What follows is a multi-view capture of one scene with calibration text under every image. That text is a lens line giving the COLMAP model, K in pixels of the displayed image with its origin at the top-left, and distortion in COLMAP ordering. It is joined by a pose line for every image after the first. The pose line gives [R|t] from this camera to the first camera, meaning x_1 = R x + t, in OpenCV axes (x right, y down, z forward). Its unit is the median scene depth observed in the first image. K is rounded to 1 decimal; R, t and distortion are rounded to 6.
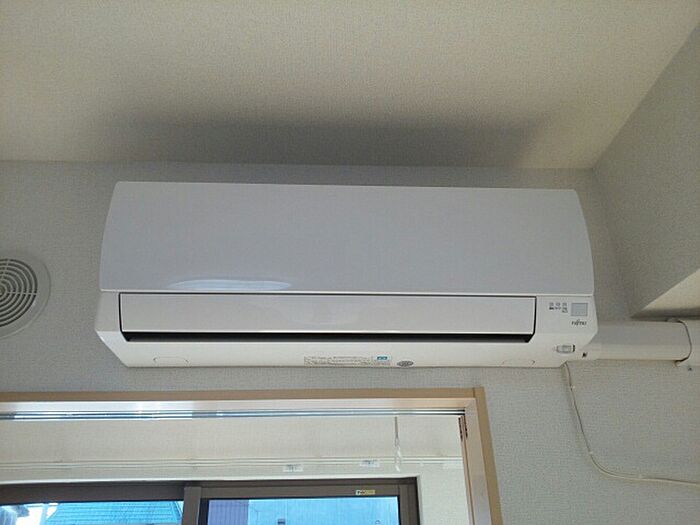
lens RADIAL K [[553.2, 0, 348.6], [0, 553.2, 259.3], [0, 0, 1]] dist [0.015956, -0.003914]
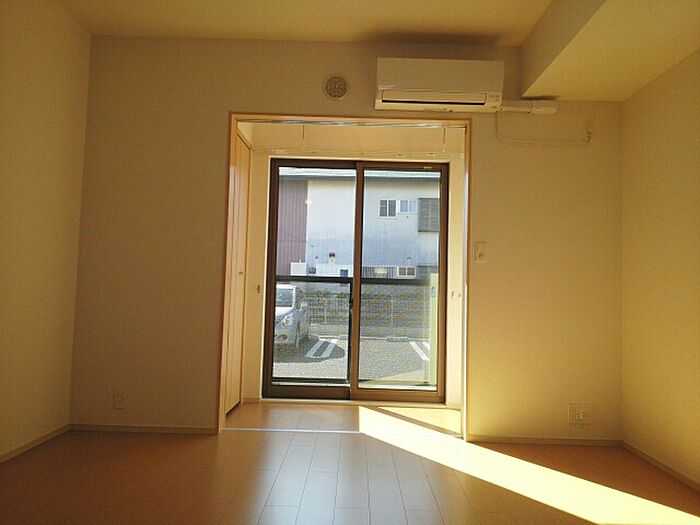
lens RADIAL K [[553.2, 0, 344.3], [0, 553.2, 261.5], [0, 0, 1]] dist [0.015956, -0.003914]
pose [[0.997300, 0.043523, -0.059150, -0.330343], [-0.015989, 0.914823, 0.403539, -0.355742], [0.071675, -0.401503, 0.913049, -2.716867]]
